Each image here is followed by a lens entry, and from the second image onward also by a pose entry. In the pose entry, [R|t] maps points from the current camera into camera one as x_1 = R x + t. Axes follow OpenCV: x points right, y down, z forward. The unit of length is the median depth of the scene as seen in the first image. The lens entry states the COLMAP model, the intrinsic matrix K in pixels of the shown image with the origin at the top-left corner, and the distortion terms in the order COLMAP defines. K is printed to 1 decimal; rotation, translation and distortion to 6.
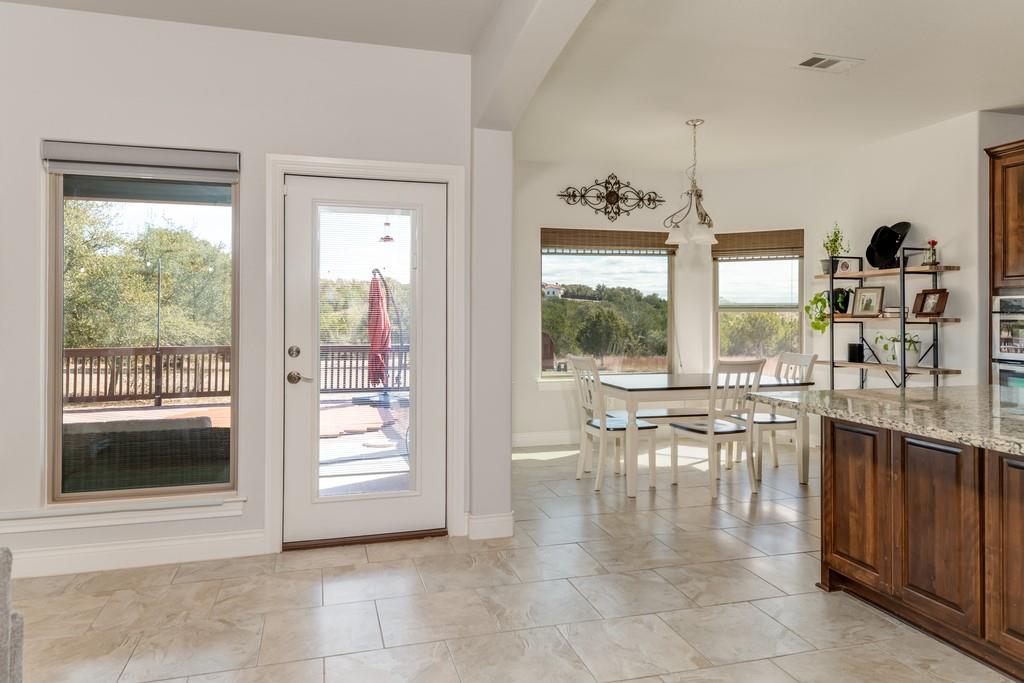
lens RADIAL K [[664.4, 0, 509.4], [0, 664.4, 334.3], [0, 0, 1]] dist [0.037566, 0.001275]
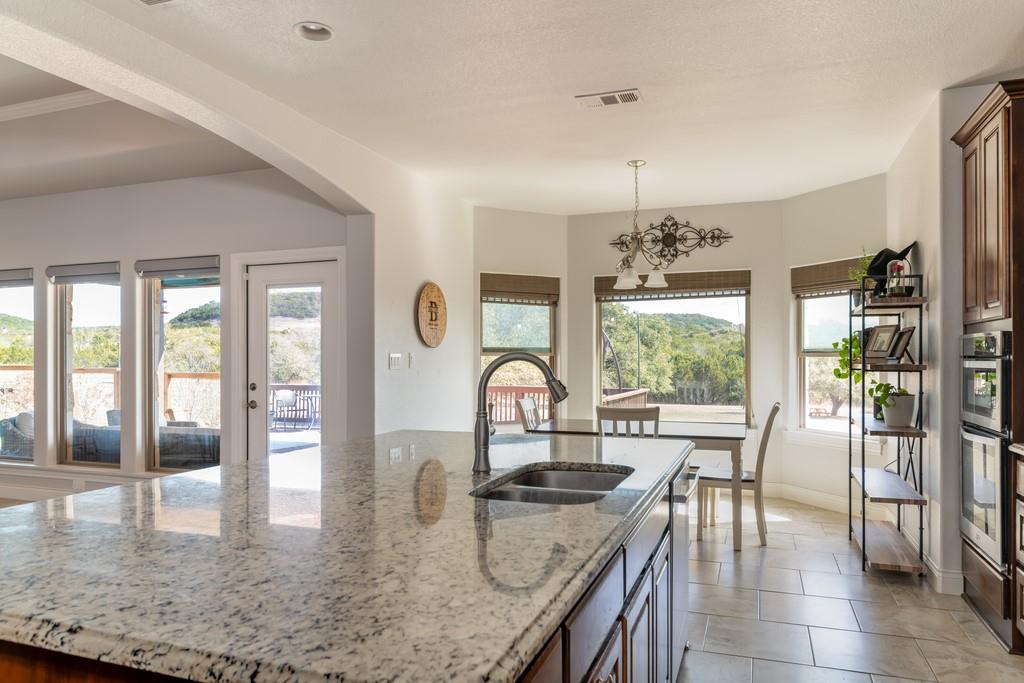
lens RADIAL K [[664.4, 0, 511.8], [0, 664.4, 350.9], [0, 0, 1]] dist [0.037566, 0.001275]
pose [[0.807045, -0.012541, -0.590356, 0.539838], [-0.016044, 0.998940, -0.043155, 0.001347], [0.590271, 0.044300, 0.805988, 0.091180]]
